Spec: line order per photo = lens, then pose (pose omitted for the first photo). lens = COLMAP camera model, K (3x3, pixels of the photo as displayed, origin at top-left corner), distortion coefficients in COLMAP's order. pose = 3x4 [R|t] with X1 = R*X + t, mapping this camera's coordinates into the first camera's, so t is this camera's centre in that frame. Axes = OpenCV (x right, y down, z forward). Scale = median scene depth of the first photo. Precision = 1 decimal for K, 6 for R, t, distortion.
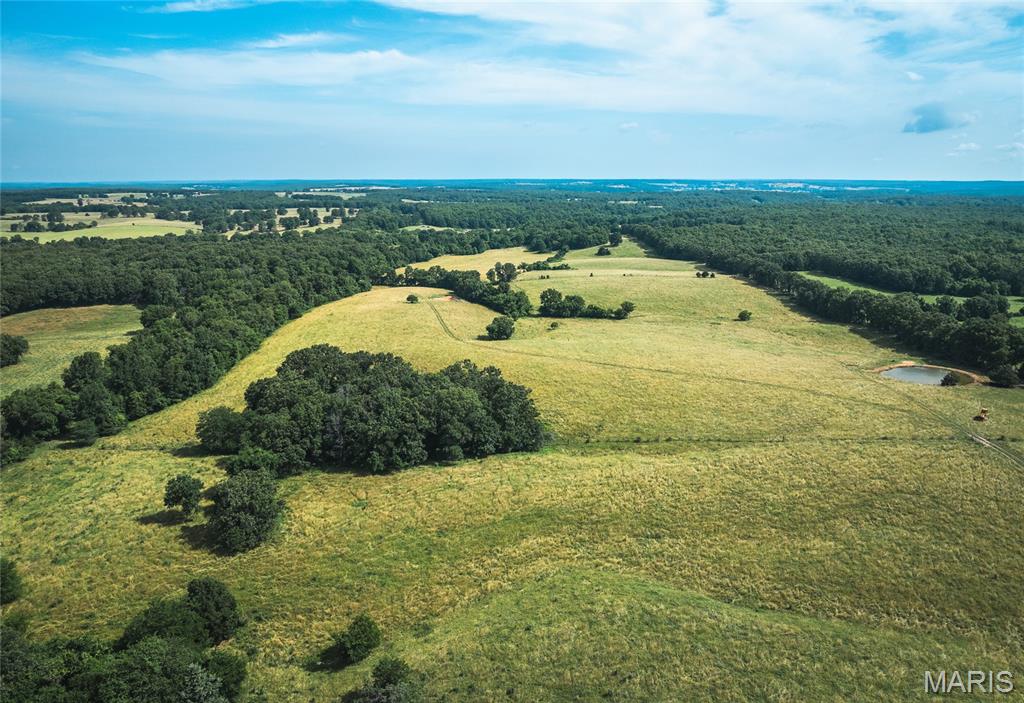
lens RADIAL K [[734.7, 0, 512.0], [0, 734.7, 351.5], [0, 0, 1]] dist [-0.047876, 0.011347]
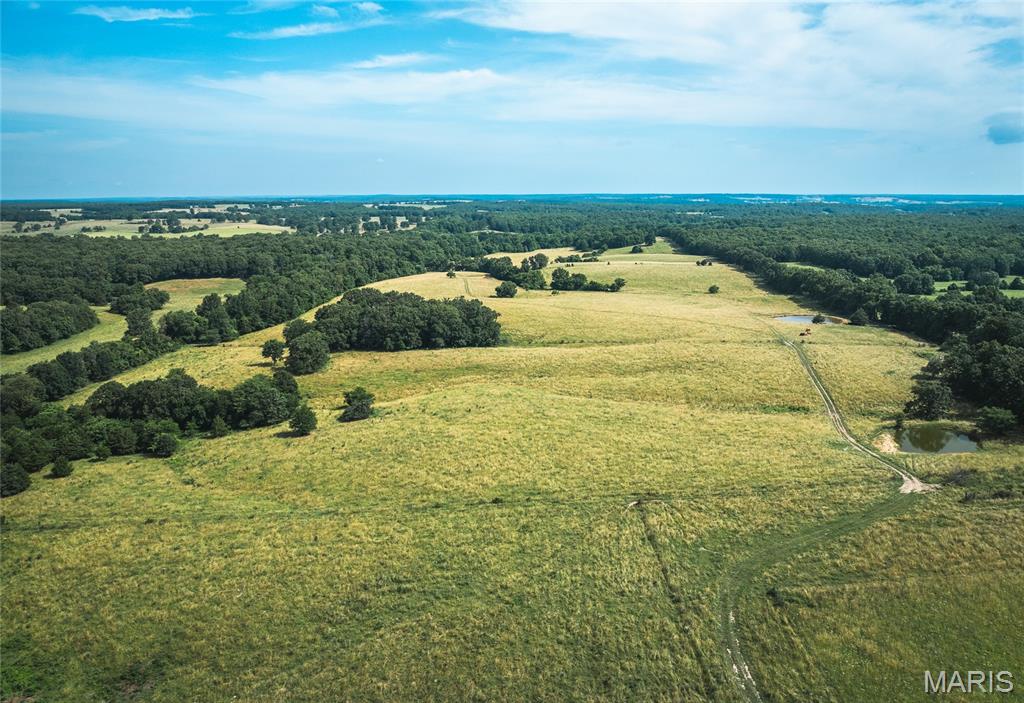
lens RADIAL K [[742.7, 0, 507.1], [0, 742.7, 341.4], [0, 0, 1]] dist [-0.046256, 0.008785]
pose [[0.992293, 0.022119, -0.121927, 0.054233], [-0.026538, 0.999044, -0.034740, 0.038764], [0.121042, 0.037708, 0.991931, -0.117202]]
